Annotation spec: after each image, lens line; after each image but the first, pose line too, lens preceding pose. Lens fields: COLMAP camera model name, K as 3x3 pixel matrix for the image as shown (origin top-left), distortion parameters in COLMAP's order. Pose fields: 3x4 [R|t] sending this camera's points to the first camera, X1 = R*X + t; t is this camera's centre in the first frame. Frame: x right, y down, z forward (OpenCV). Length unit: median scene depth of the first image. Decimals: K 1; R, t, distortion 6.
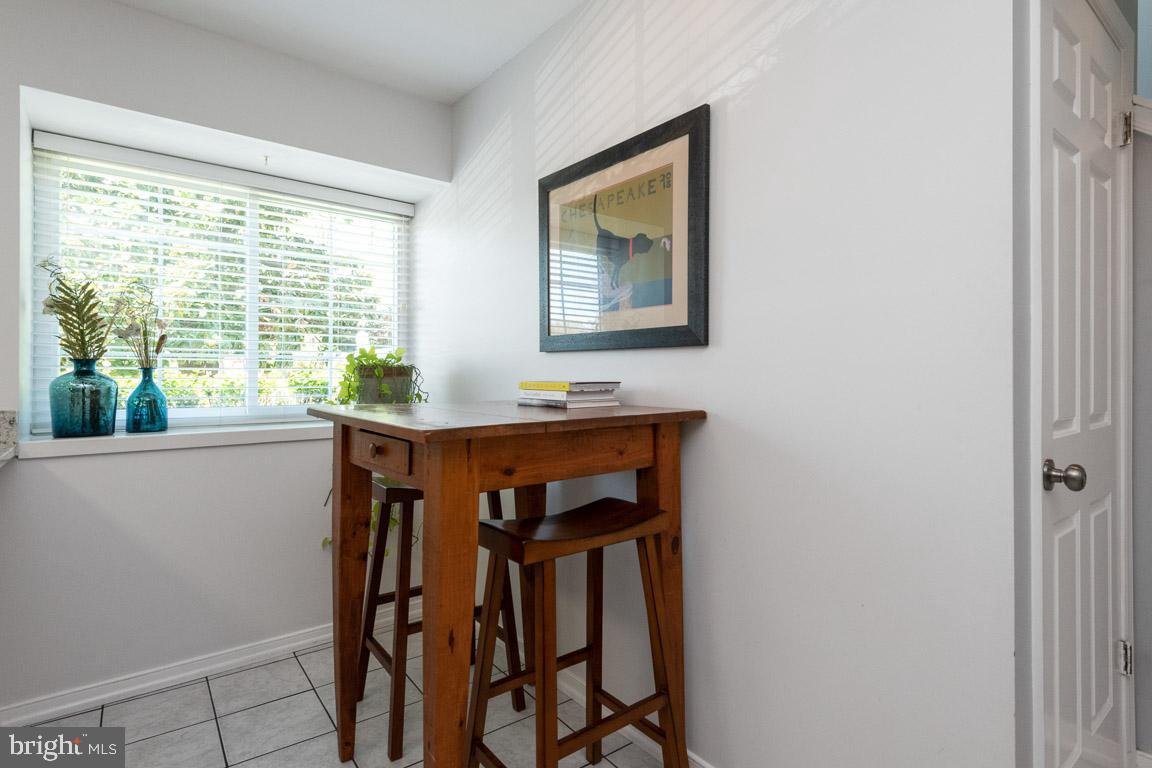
lens RADIAL K [[565.1, 0, 591.8], [0, 565.1, 375.5], [0, 0, 1]] dist [0.027746, -0.003994]
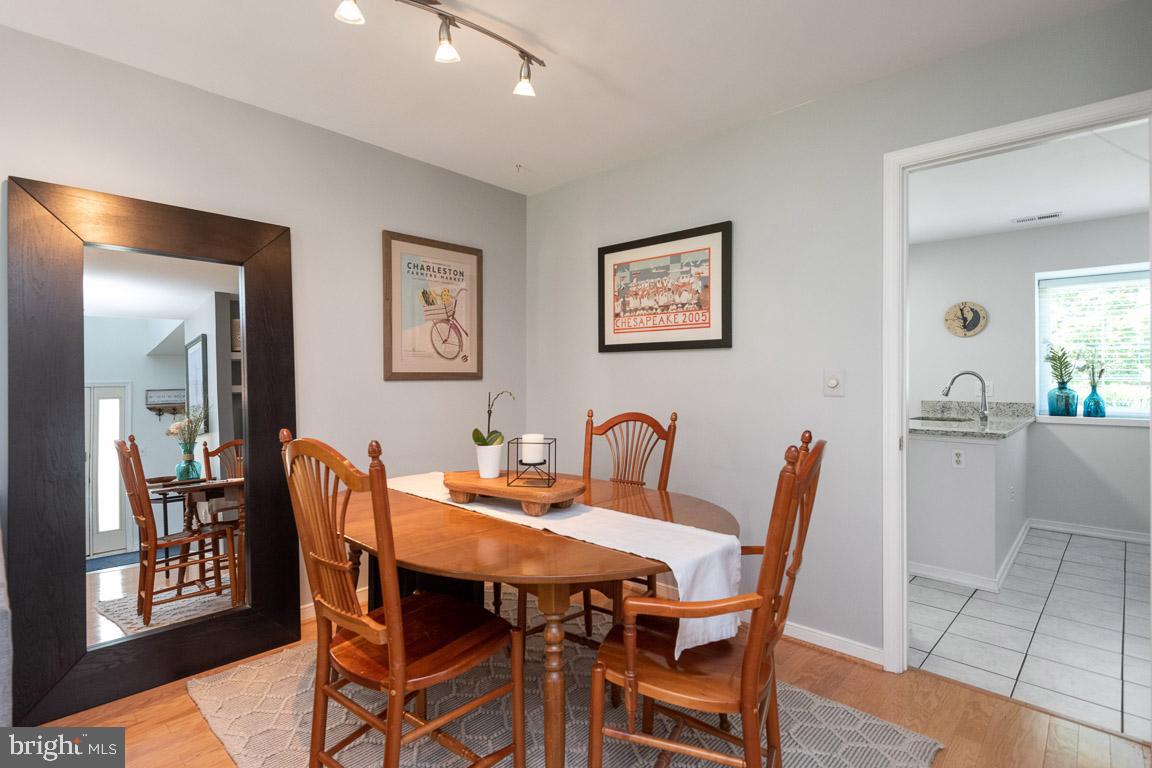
lens RADIAL K [[565.1, 0, 572.0], [0, 565.1, 374.9], [0, 0, 1]] dist [0.027746, -0.003994]
pose [[0.132433, -0.007457, -0.991164, 1.219311], [-0.004246, 0.999958, -0.008091, -0.032280], [0.991183, 0.005280, 0.132396, -1.334731]]
